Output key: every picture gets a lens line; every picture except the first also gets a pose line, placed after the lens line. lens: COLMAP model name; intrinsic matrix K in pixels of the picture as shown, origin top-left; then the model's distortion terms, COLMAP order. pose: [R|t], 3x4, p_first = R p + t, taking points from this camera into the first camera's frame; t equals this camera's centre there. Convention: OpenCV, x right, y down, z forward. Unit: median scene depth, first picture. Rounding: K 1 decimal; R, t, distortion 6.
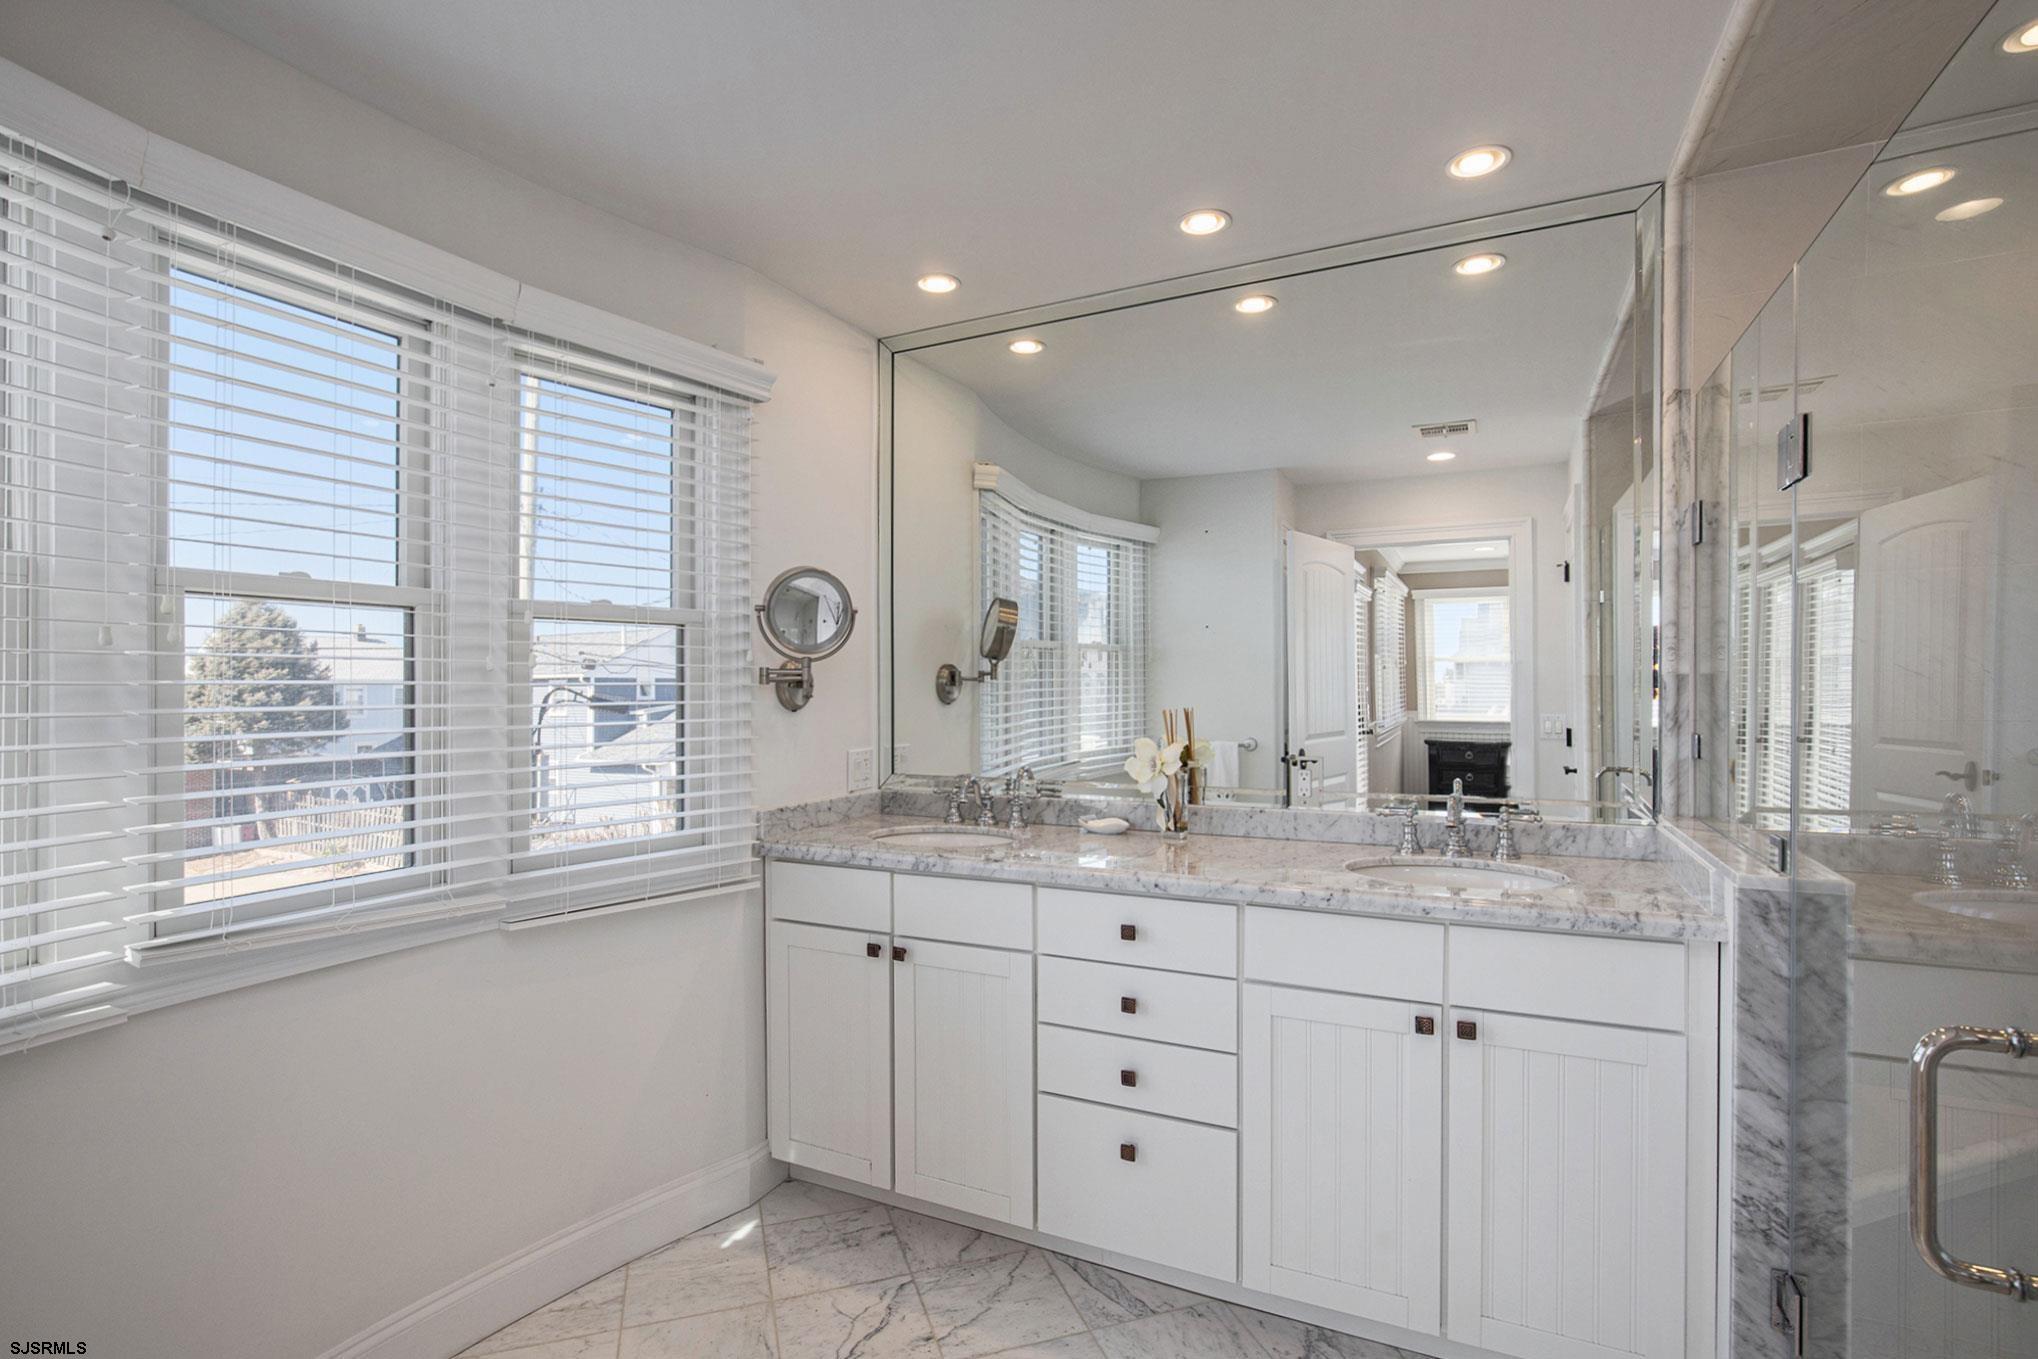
lens RADIAL K [[957.2, 0, 1022.8], [0, 957.2, 693.9], [0, 0, 1]] dist [-0.034512, -0.000368]
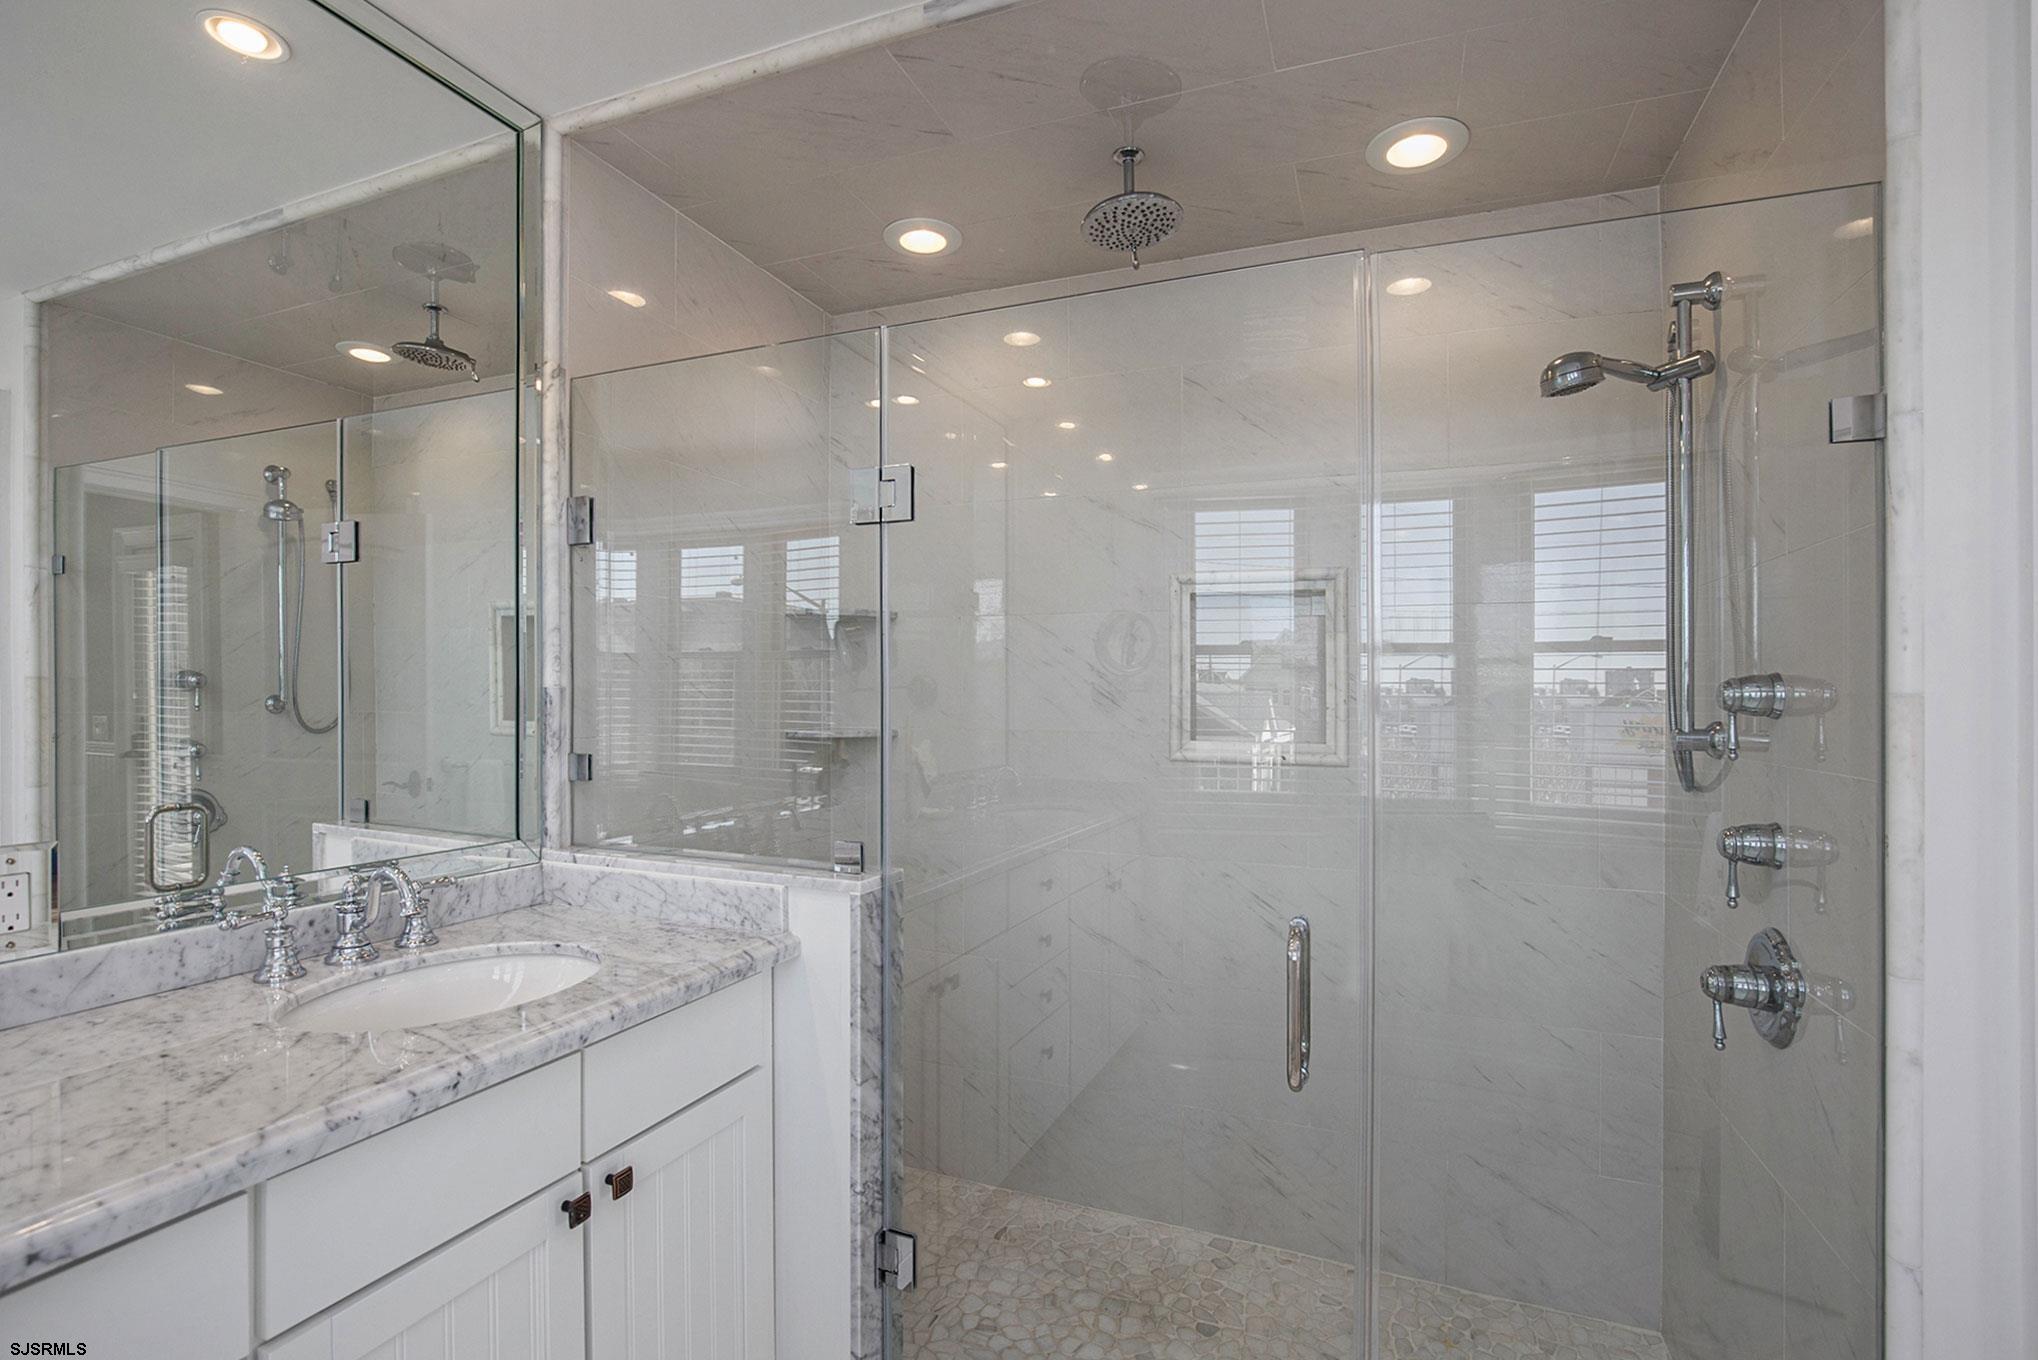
lens RADIAL K [[957.2, 0, 1022.8], [0, 957.2, 694.4], [0, 0, 1]] dist [-0.034512, -0.000368]
pose [[-0.084730, 0.008029, 0.996372, -0.294377], [-0.004396, 0.999955, -0.008432, -0.009606], [-0.996394, -0.005094, -0.084691, 0.830397]]
